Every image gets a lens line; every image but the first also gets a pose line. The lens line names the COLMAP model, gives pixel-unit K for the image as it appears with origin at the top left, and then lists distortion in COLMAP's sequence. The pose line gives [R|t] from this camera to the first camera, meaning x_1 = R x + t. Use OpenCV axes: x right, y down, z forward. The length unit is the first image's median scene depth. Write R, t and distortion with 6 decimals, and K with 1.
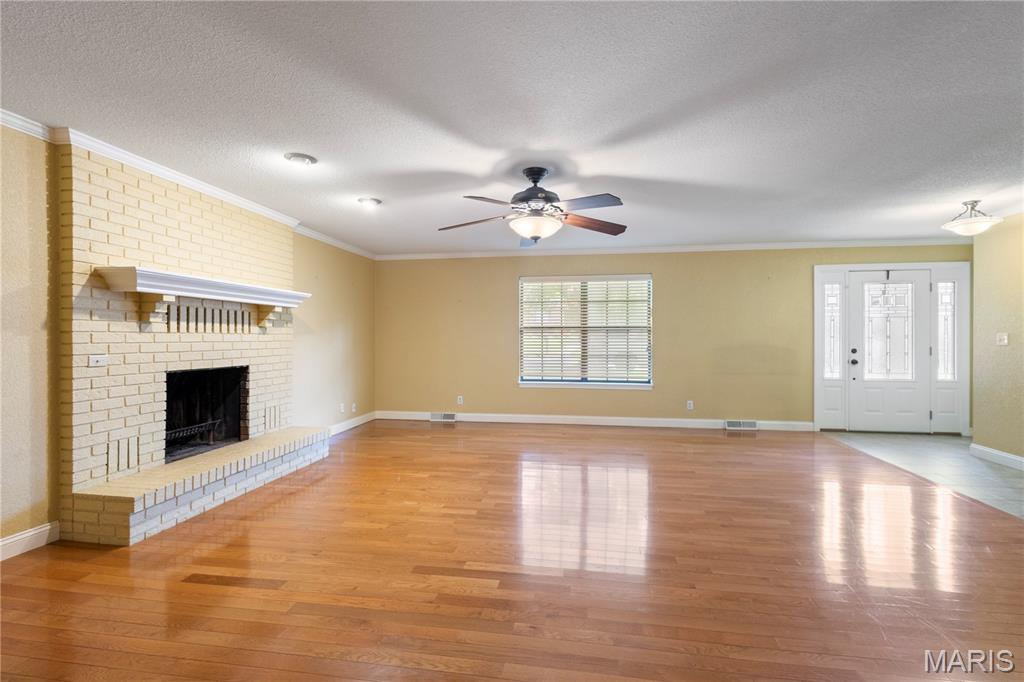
lens RADIAL K [[481.7, 0, 512.0], [0, 481.7, 341.0], [0, 0, 1]] dist [0.011938, 0.000085]
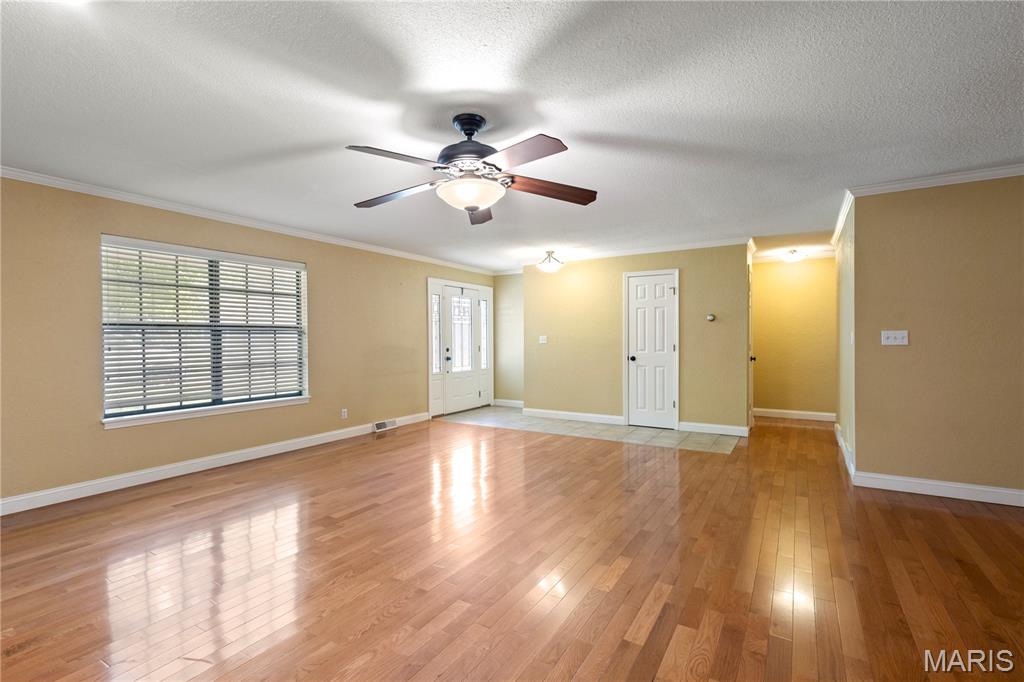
lens RADIAL K [[476.7, 0, 512.0], [0, 476.7, 341.0], [0, 0, 1]] dist [0.008511, -0.000975]
pose [[0.367443, -0.007559, 0.930015, -0.375695], [0.013733, 0.999902, 0.002701, -0.002956], [-0.929945, 0.011779, 0.367511, 0.395452]]
